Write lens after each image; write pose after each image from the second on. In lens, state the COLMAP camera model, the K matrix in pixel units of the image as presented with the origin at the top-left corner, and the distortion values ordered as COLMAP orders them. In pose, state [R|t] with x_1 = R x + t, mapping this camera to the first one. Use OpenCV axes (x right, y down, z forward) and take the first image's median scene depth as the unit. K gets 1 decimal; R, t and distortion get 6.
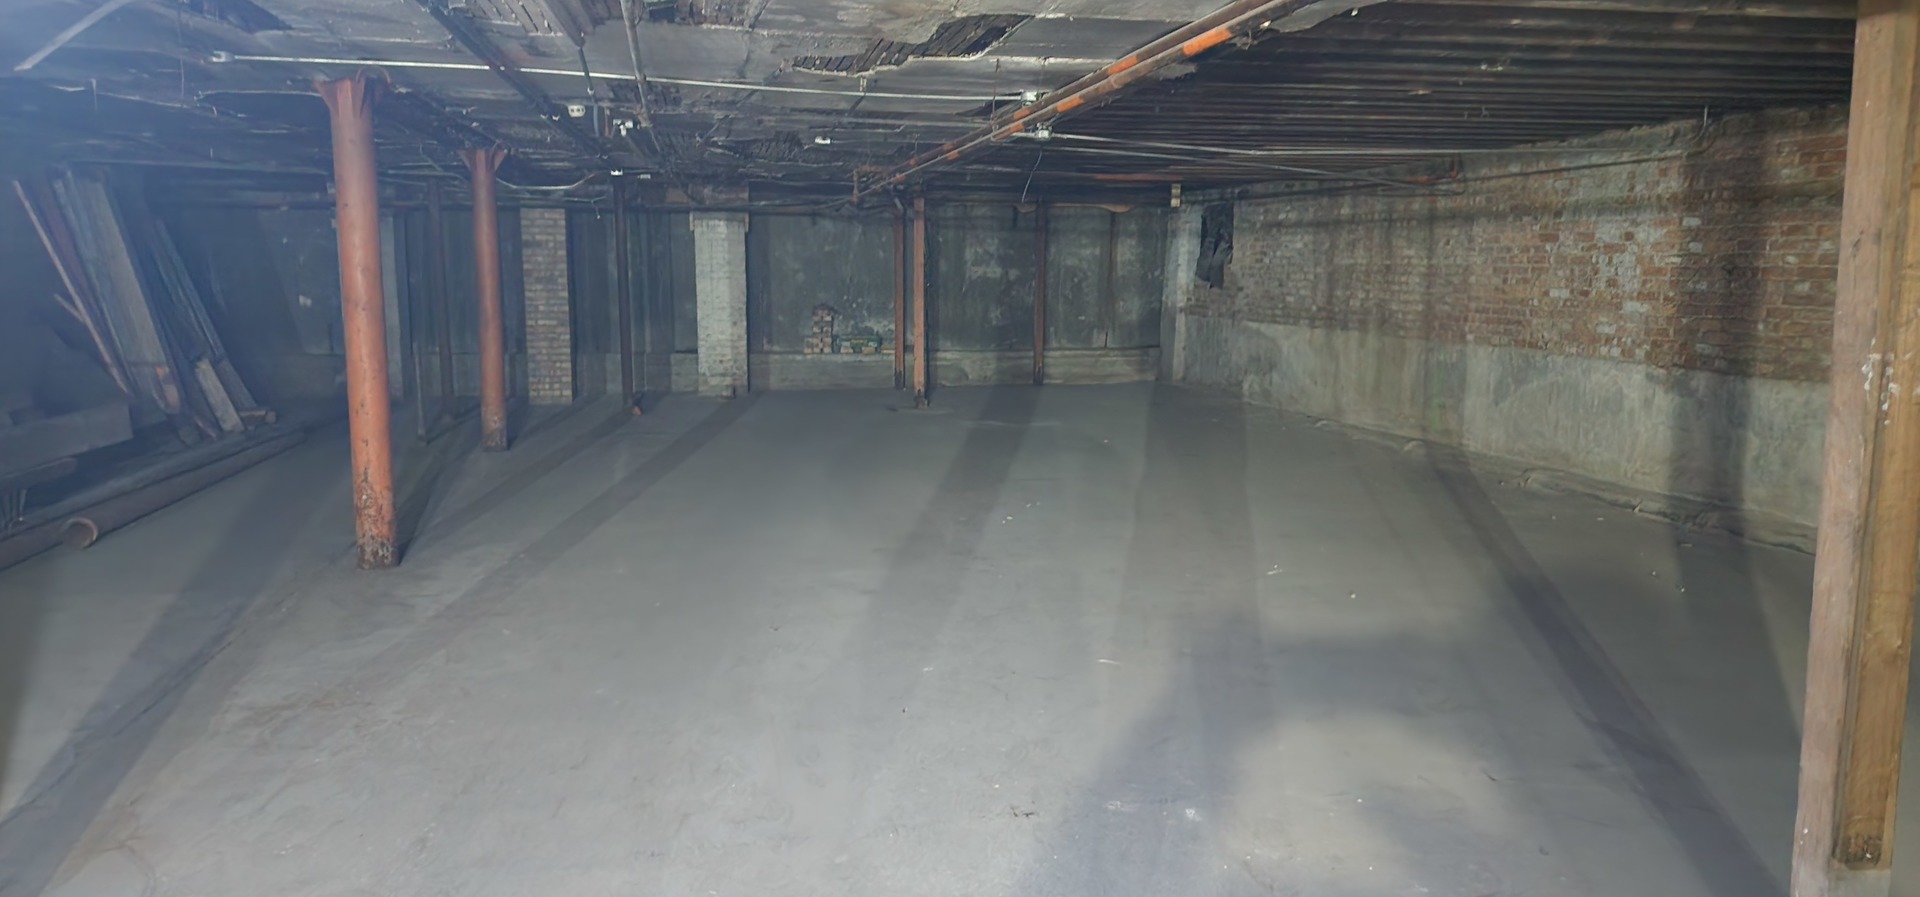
lens RADIAL K [[1283.0, 0, 967.2], [0, 1283.0, 429.6], [0, 0, 1]] dist [0.083467, -0.064605]
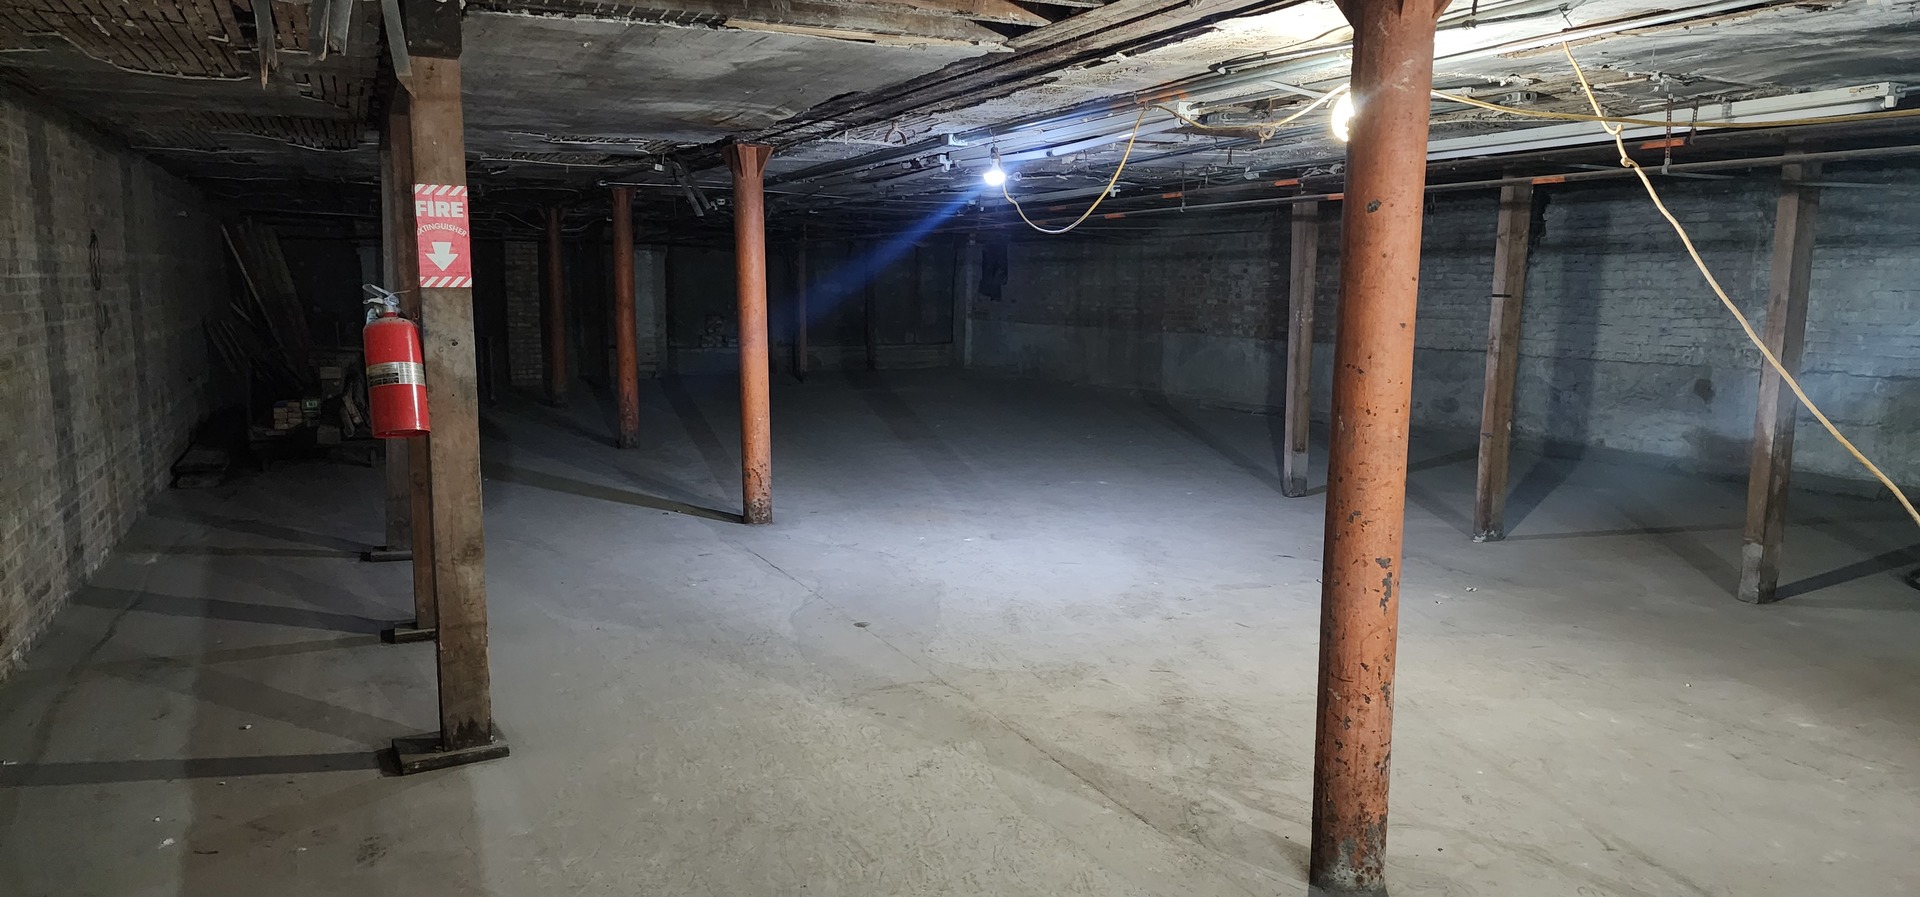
lens RADIAL K [[1283.0, 0, 955.8], [0, 1283.0, 454.1], [0, 0, 1]] dist [0.083467, -0.064605]
pose [[0.969952, -0.029093, 0.241549, -0.292001], [0.028064, 0.999576, 0.007698, 0.073730], [-0.241671, -0.000688, 0.970358, -0.578545]]
